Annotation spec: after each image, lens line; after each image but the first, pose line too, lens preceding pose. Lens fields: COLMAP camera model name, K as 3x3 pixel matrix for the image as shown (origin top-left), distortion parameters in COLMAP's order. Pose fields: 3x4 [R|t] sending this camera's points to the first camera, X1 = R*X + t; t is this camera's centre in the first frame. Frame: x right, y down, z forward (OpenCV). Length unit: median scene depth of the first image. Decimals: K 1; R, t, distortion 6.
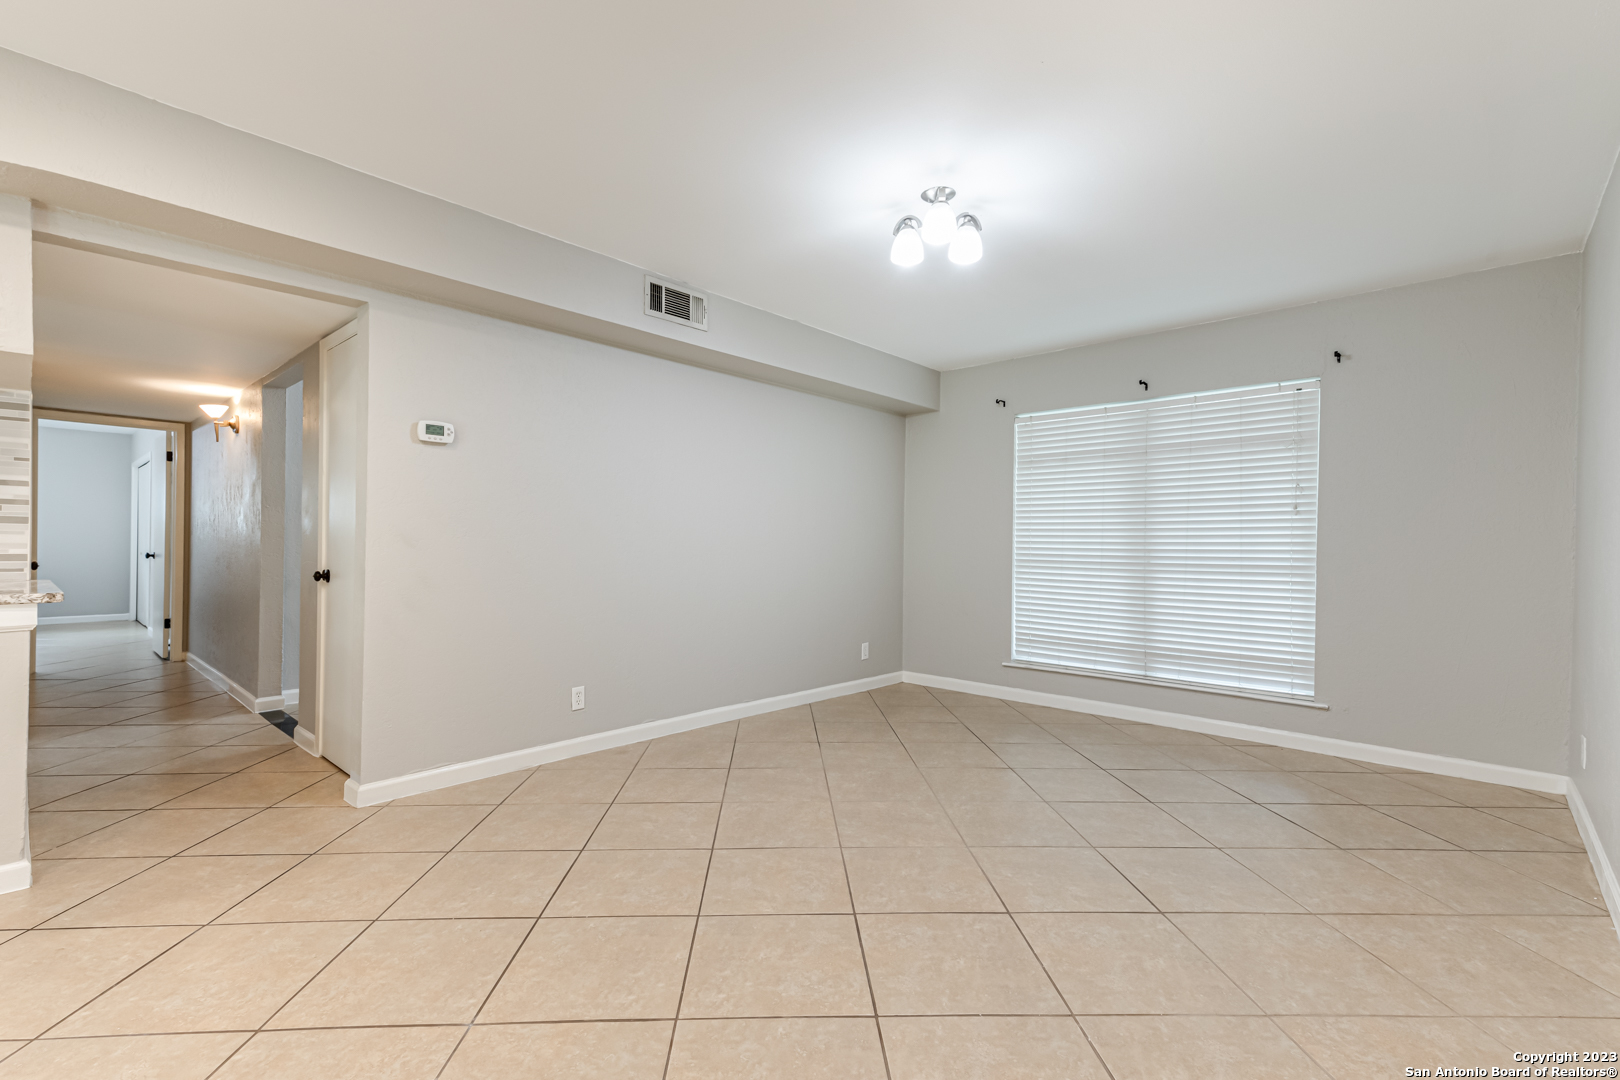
lens RADIAL K [[729.2, 0, 814.4], [0, 729.2, 545.1], [0, 0, 1]] dist [0.024460, -0.000416]
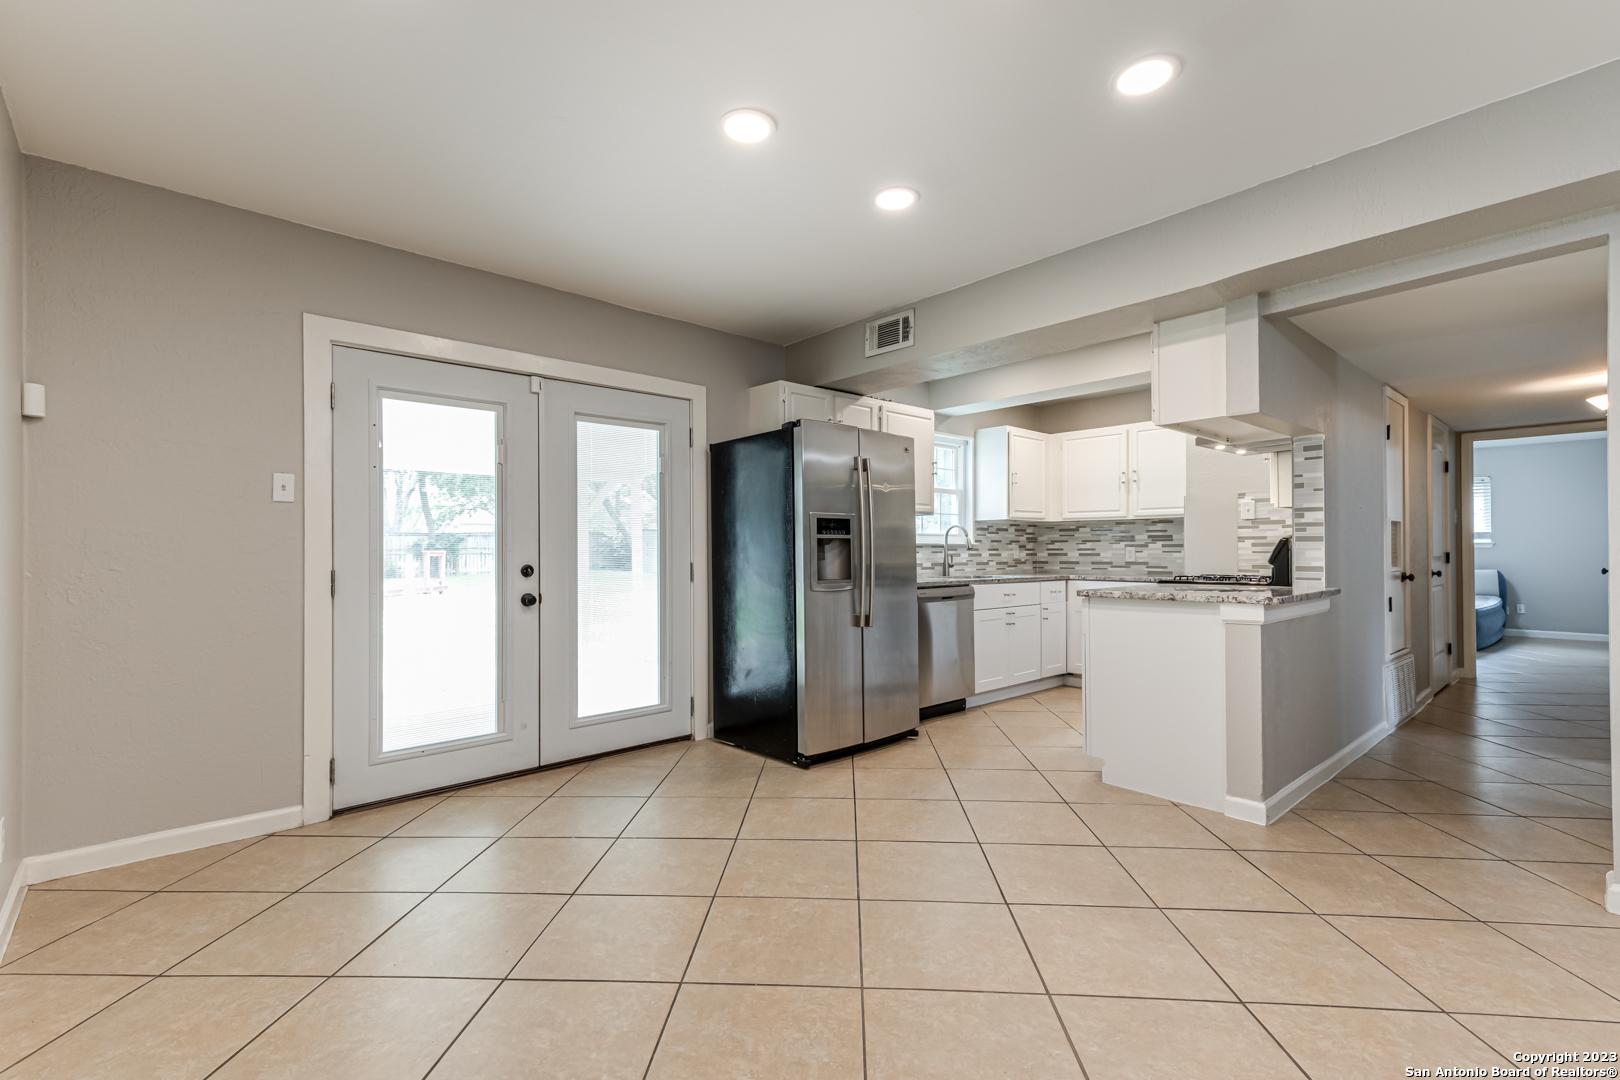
lens RADIAL K [[703.0, 0, 768.5], [0, 703.0, 546.0], [0, 0, 1]] dist [0.020092, -0.000238]
pose [[-0.124485, -0.016067, -0.992091, 0.162902], [-0.001193, 0.999871, -0.016043, -0.001146], [0.992221, -0.000813, -0.124488, 0.181571]]
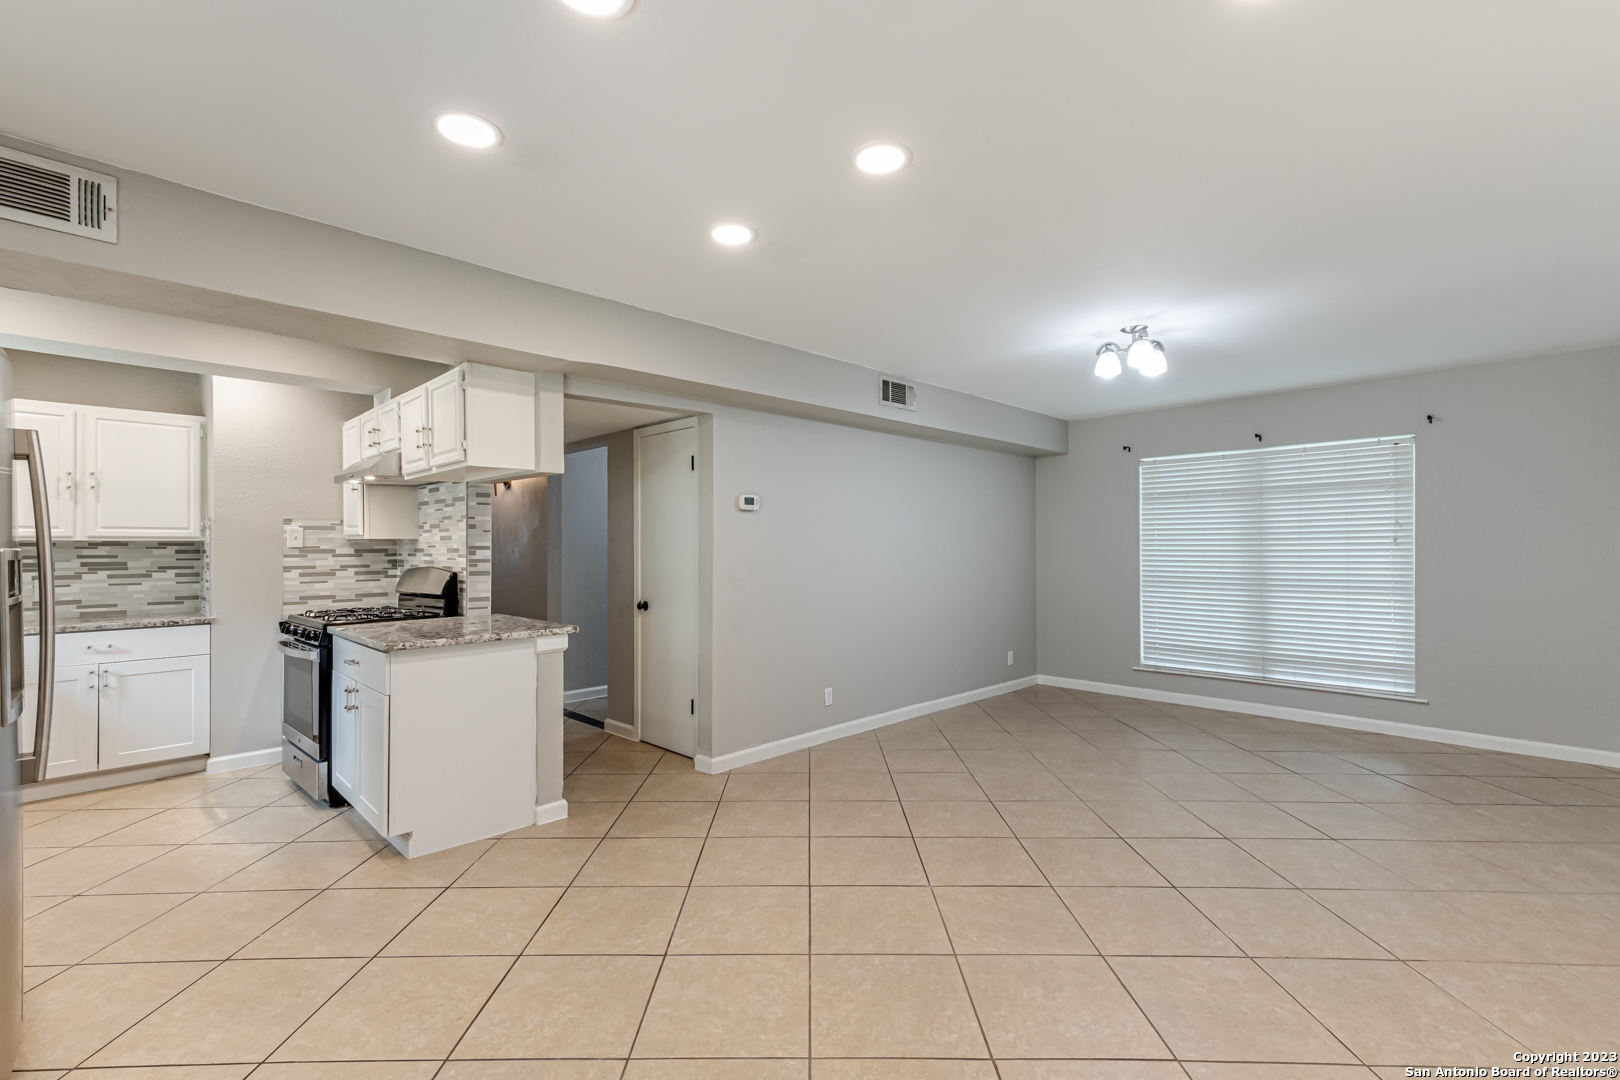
lens RADIAL K [[729.2, 0, 814.4], [0, 729.2, 545.1], [0, 0, 1]] dist [0.024460, -0.000416]
pose [[0.998814, -0.015846, -0.046048, -0.265598], [0.015629, 0.999865, -0.005065, -0.052253], [0.046122, 0.004340, 0.998926, -0.285788]]
